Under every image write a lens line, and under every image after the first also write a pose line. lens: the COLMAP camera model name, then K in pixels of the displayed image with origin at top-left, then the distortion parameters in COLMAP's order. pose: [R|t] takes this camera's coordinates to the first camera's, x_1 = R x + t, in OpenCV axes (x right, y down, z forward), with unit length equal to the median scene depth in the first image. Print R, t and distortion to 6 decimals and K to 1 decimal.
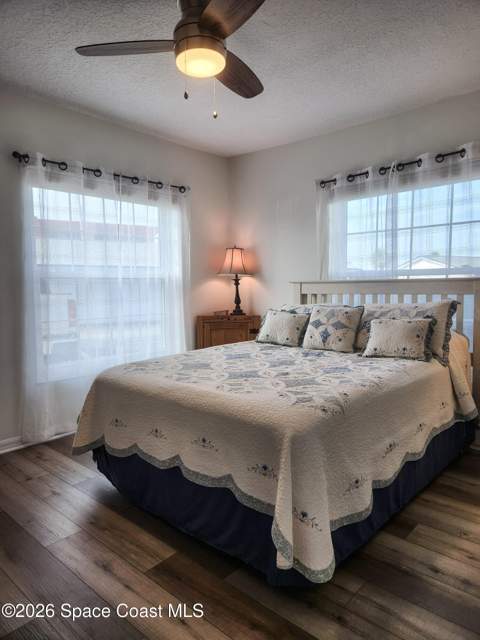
lens RADIAL K [[425.8, 0, 244.7], [0, 425.8, 318.9], [0, 0, 1]] dist [0.040918, -0.029441]
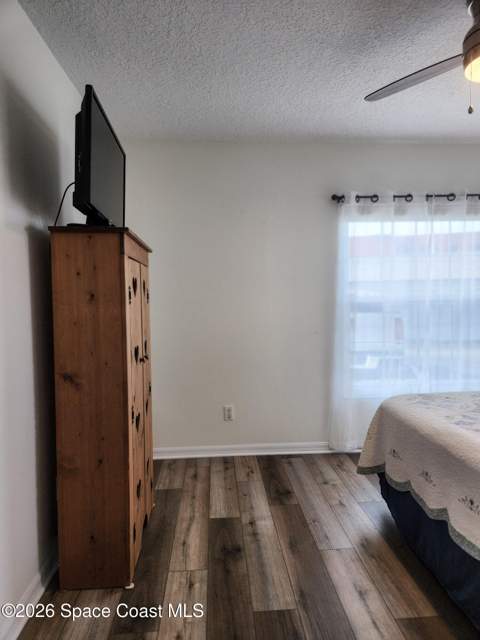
lens RADIAL K [[425.8, 0, 244.7], [0, 425.8, 319.2], [0, 0, 1]] dist [0.040918, -0.029441]
pose [[0.712361, 0.027220, -0.701285, 0.131045], [-0.046366, 0.998890, -0.008328, -0.040595], [0.700280, 0.038448, 0.712833, 0.033837]]
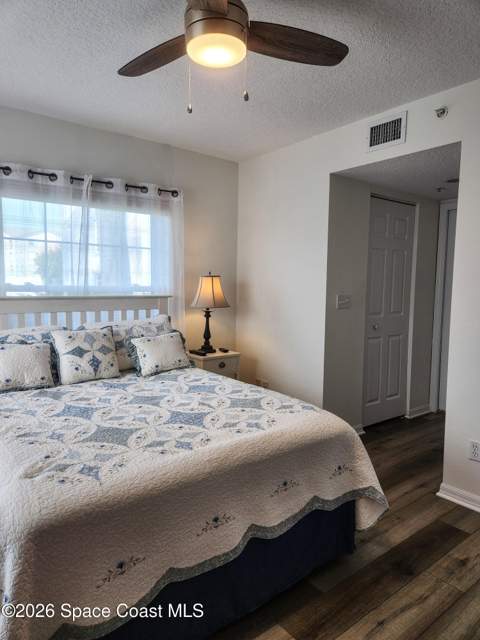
lens RADIAL K [[425.8, 0, 238.3], [0, 425.8, 325.7], [0, 0, 1]] dist [0.040918, -0.029441]
pose [[0.173410, -0.091594, 0.980581, -0.749738], [0.059718, 0.994812, 0.082362, -0.113602], [-0.983037, 0.044276, 0.177981, 0.672684]]
